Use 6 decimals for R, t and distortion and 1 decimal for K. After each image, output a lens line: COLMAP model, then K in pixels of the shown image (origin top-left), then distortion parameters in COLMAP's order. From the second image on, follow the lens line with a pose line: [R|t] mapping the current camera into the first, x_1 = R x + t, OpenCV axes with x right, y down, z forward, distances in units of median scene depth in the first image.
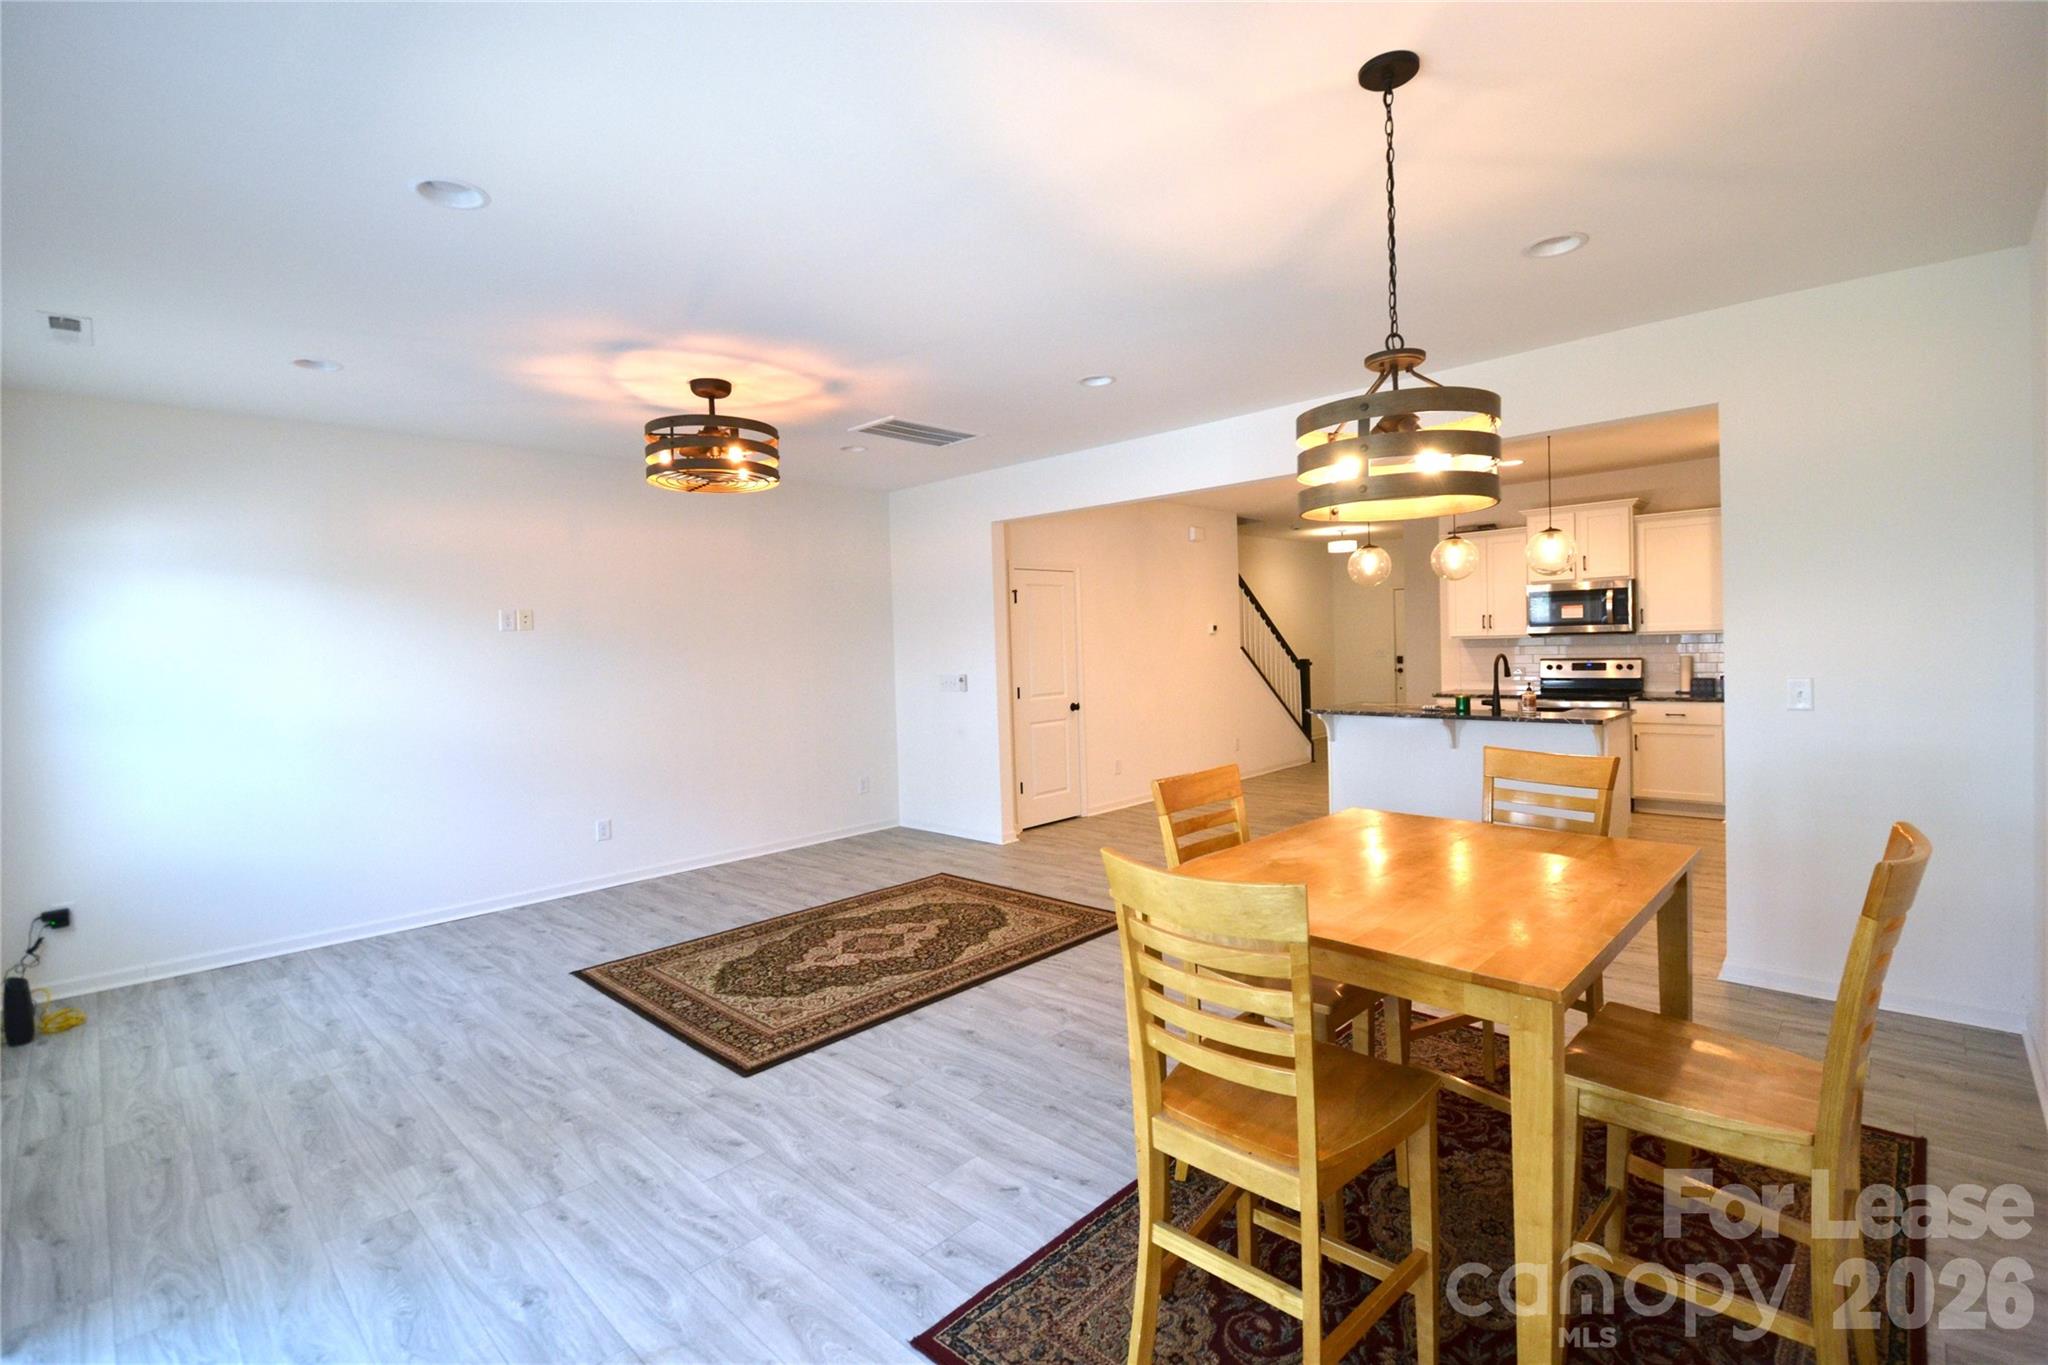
lens RADIAL K [[911.1, 0, 1027.1], [0, 911.1, 663.5], [0, 0, 1]] dist [0.023599, -0.029237]
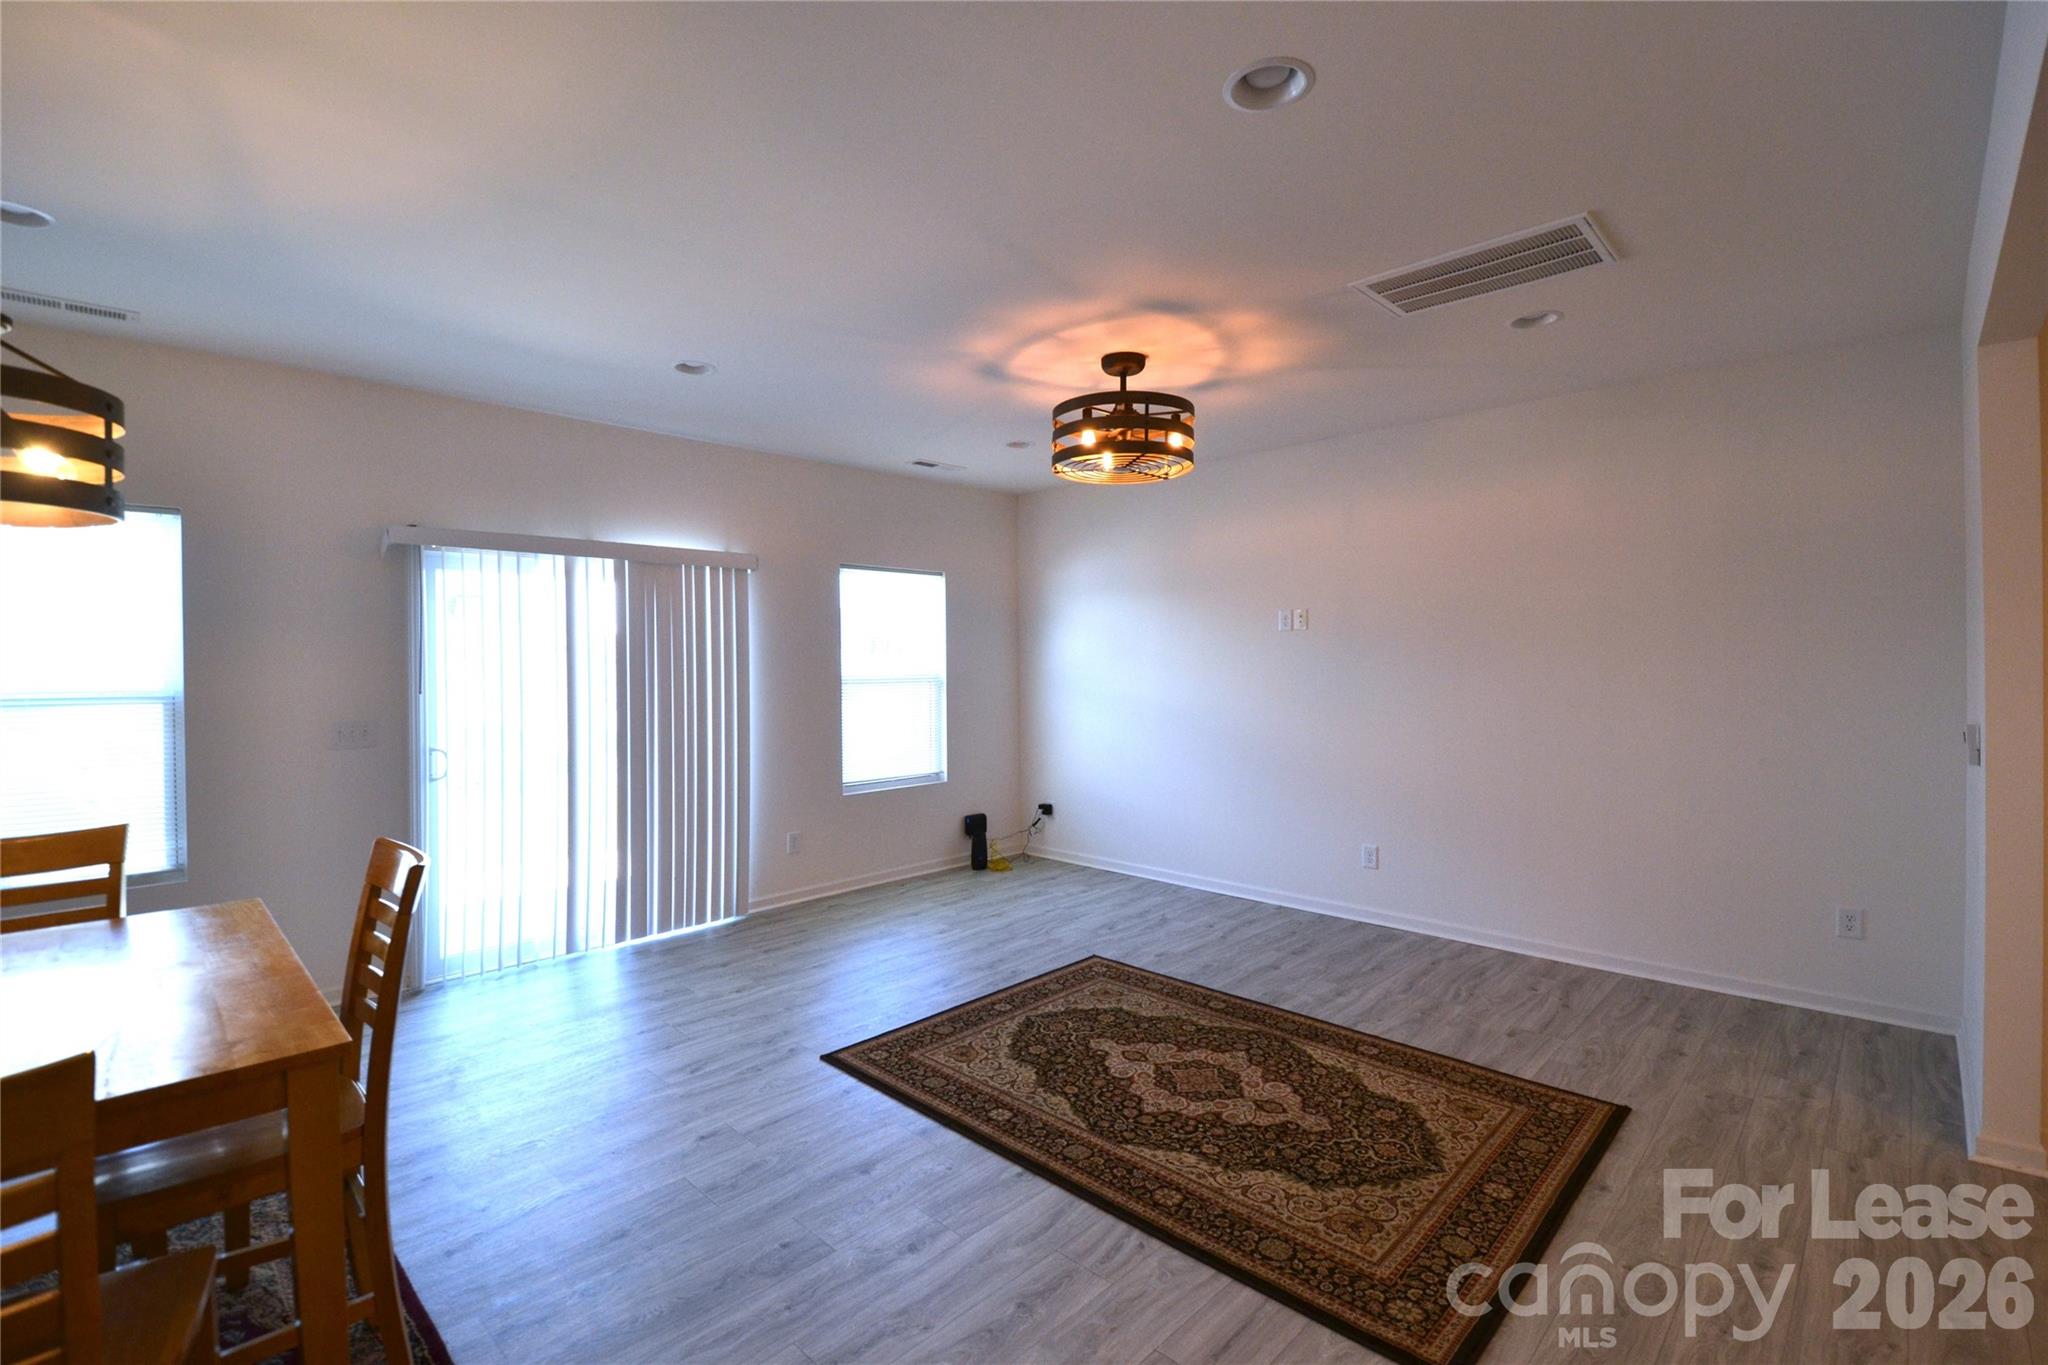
lens RADIAL K [[911.1, 0, 1027.1], [0, 911.1, 663.5], [0, 0, 1]] dist [0.023599, -0.029237]
pose [[-0.002673, 0.035157, -0.999378, 0.504237], [-0.014771, 0.999271, 0.035193, -0.035947], [0.999887, 0.014856, -0.002151, 0.830347]]
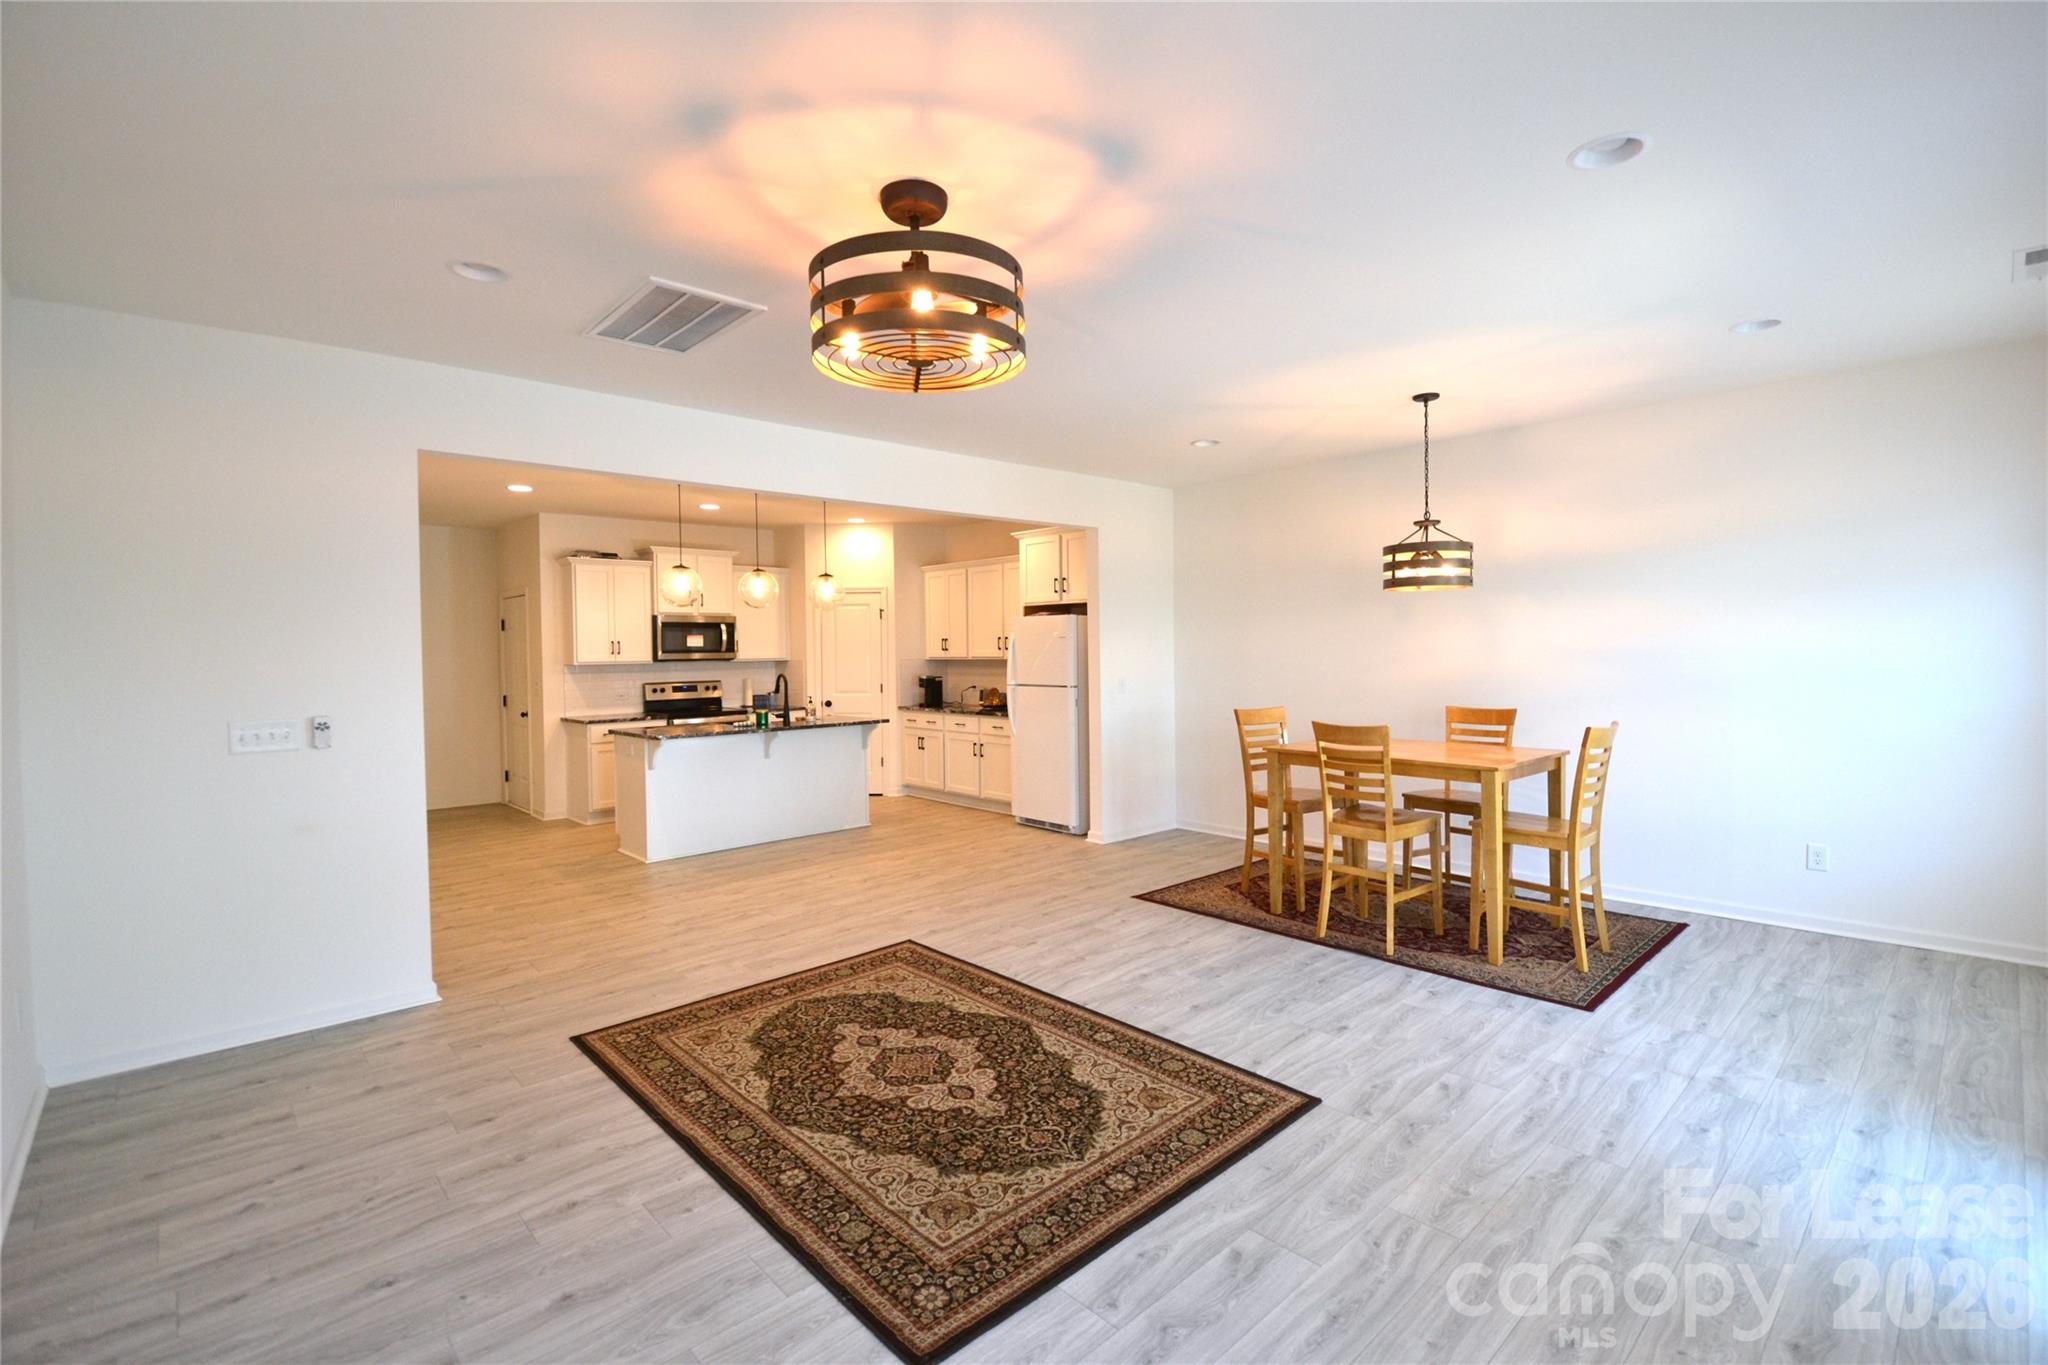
lens RADIAL K [[911.1, 0, 1027.1], [0, 911.1, 663.5], [0, 0, 1]] dist [0.023599, -0.029237]
pose [[0.056984, 0.011826, 0.998305, -0.844474], [0.037233, 0.999209, -0.013962, 0.005916], [-0.997681, 0.037966, 0.056498, 0.823823]]
